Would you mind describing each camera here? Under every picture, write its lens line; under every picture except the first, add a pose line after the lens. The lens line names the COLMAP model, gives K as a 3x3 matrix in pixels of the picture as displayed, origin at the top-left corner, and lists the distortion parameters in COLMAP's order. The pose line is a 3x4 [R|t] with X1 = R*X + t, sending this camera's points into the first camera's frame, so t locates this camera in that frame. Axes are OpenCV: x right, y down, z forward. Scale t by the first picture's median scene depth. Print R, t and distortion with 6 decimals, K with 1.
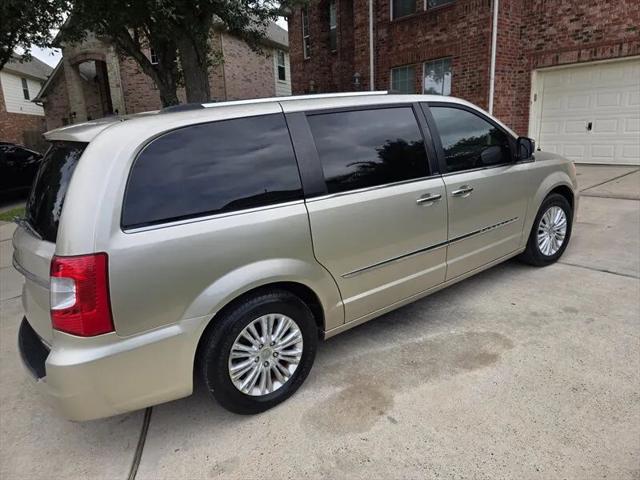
lens RADIAL K [[434.5, 0, 320.9], [0, 434.5, 228.6], [0, 0, 1]] dist [0.059178, -0.057976]
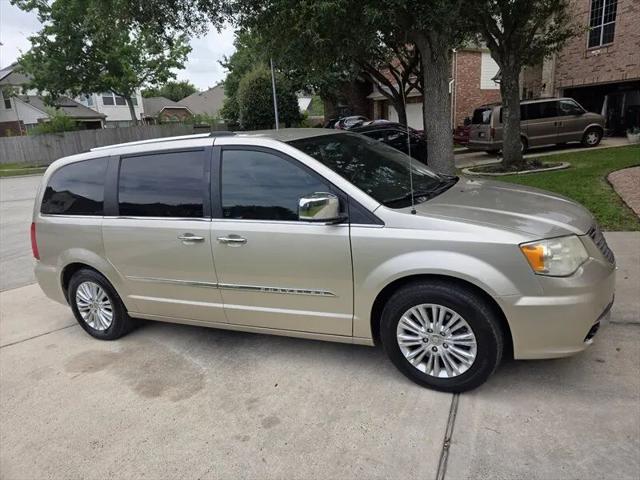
lens RADIAL K [[434.5, 0, 316.6], [0, 434.5, 228.5], [0, 0, 1]] dist [0.059178, -0.057976]
pose [[0.474642, 0.219855, -0.852278, 0.448196], [-0.153326, 0.974149, 0.165905, -0.108982], [0.866721, 0.051931, 0.496082, 0.251089]]
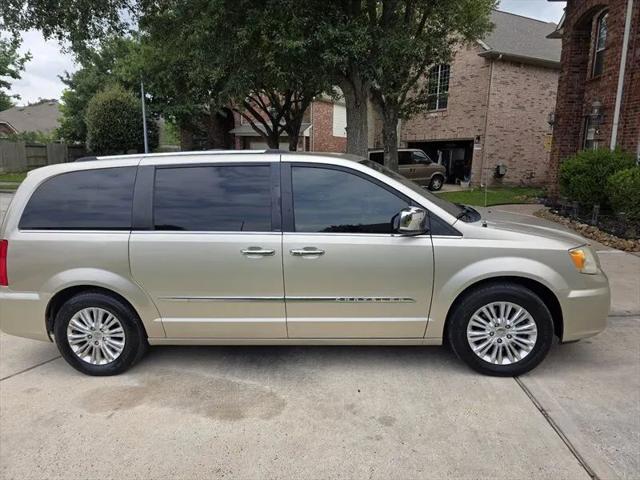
lens RADIAL K [[434.5, 0, 319.3], [0, 434.5, 227.5], [0, 0, 1]] dist [0.059178, -0.057976]
pose [[0.751319, 0.159811, -0.640297, 0.352835], [-0.191996, 0.981200, 0.019611, -0.060320], [0.631394, 0.108200, 0.767877, 0.094792]]
